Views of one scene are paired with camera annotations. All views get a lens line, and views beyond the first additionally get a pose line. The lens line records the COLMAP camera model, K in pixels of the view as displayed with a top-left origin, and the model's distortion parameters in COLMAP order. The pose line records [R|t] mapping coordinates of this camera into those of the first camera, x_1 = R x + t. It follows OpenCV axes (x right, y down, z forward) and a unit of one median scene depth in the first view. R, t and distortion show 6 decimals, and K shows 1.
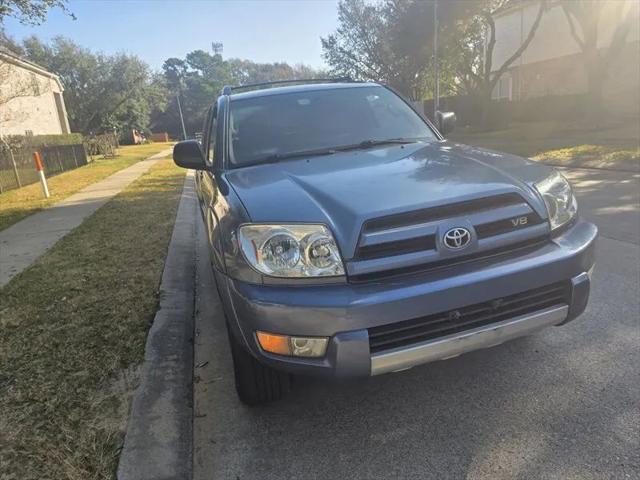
lens RADIAL K [[430.3, 0, 329.0], [0, 430.3, 237.0], [0, 0, 1]] dist [0.070372, -0.068028]
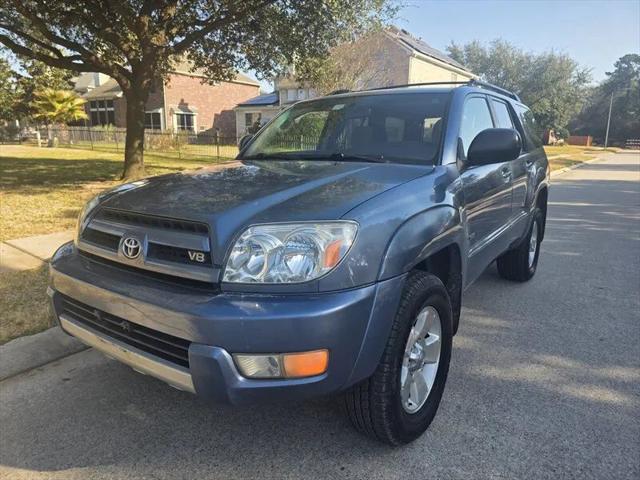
lens RADIAL K [[430.3, 0, 318.6], [0, 430.3, 229.5], [0, 0, 1]] dist [0.070372, -0.068028]
pose [[0.606890, 0.260892, -0.750746, 0.063369], [-0.270800, 0.955946, 0.113291, -0.012985], [0.747229, 0.134546, 0.650804, 0.032462]]
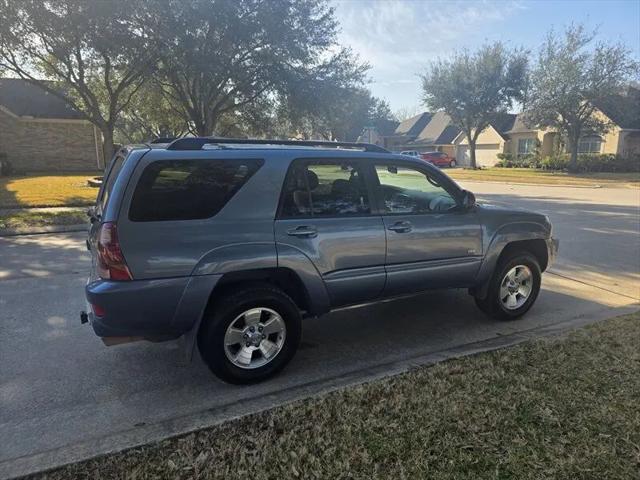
lens RADIAL K [[431.3, 0, 325.2], [0, 431.3, 238.7], [0, 0, 1]] dist [0.060273, -0.054876]
pose [[-0.163462, -0.102423, 0.981218, -0.130183], [0.259692, 0.955052, 0.142954, -0.031577], [-0.951756, 0.278182, -0.129517, 0.134376]]
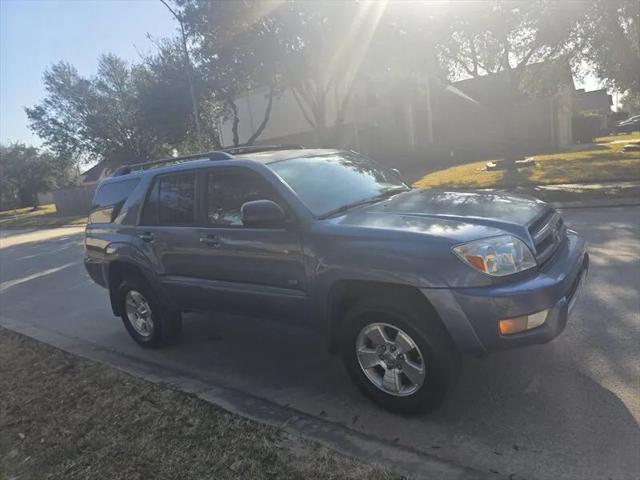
lens RADIAL K [[430.3, 0, 327.3], [0, 430.3, 229.4], [0, 0, 1]] dist [0.070372, -0.068028]
pose [[0.812903, -0.109503, 0.572012, -0.064468], [0.206489, 0.972551, -0.107268, -0.000981], [-0.544564, 0.205313, 0.813201, 0.007292]]
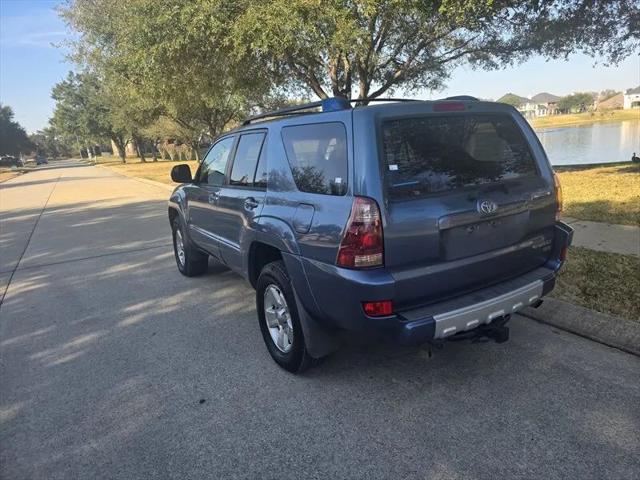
lens RADIAL K [[430.3, 0, 327.1], [0, 430.3, 231.3], [0, 0, 1]] dist [0.070372, -0.068028]
pose [[-0.956441, 0.216458, -0.195874, 0.013107], [0.102413, 0.877122, 0.469222, -0.066235], [0.273372, 0.428723, -0.861083, 0.225531]]
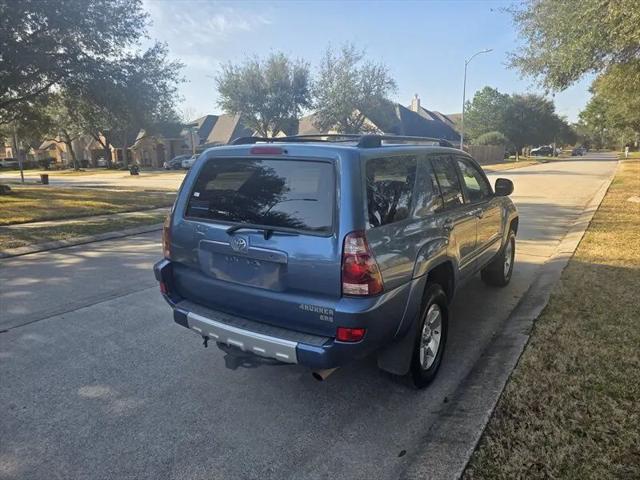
lens RADIAL K [[430.3, 0, 324.8], [0, 430.3, 238.2], [0, 0, 1]] dist [0.070372, -0.068028]
pose [[-0.624810, -0.044660, 0.779499, -0.095550], [0.272282, 0.923225, 0.271143, -0.051774], [-0.731762, 0.381656, -0.564680, 0.202134]]
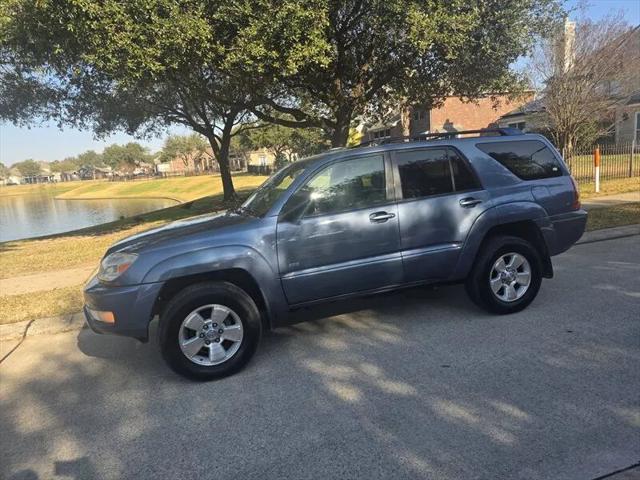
lens RADIAL K [[430.3, 0, 327.7], [0, 430.3, 226.3], [0, 0, 1]] dist [0.070372, -0.068028]
pose [[0.029726, 0.237080, -0.971035, 0.121242], [-0.178664, 0.957080, 0.228203, -0.043420], [0.983461, 0.166706, 0.070808, 0.095475]]
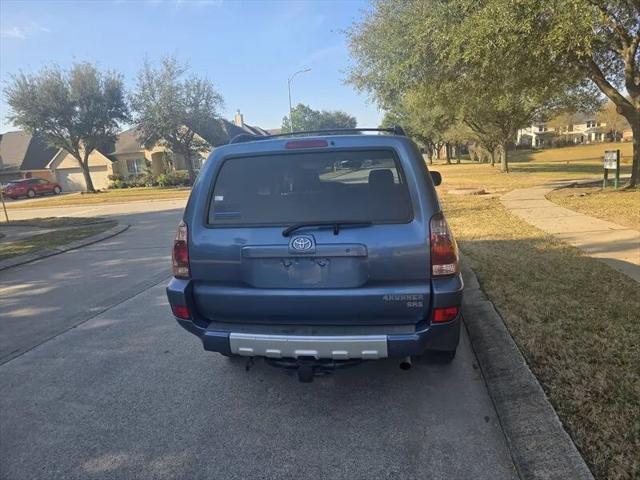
lens RADIAL K [[430.3, 0, 325.4], [0, 430.3, 229.5], [0, 0, 1]] dist [0.070372, -0.068028]
pose [[-0.876212, 0.081072, 0.475058, -0.063362], [0.263018, 0.906444, 0.330427, -0.058515], [-0.403824, 0.414472, -0.815560, 0.225414]]
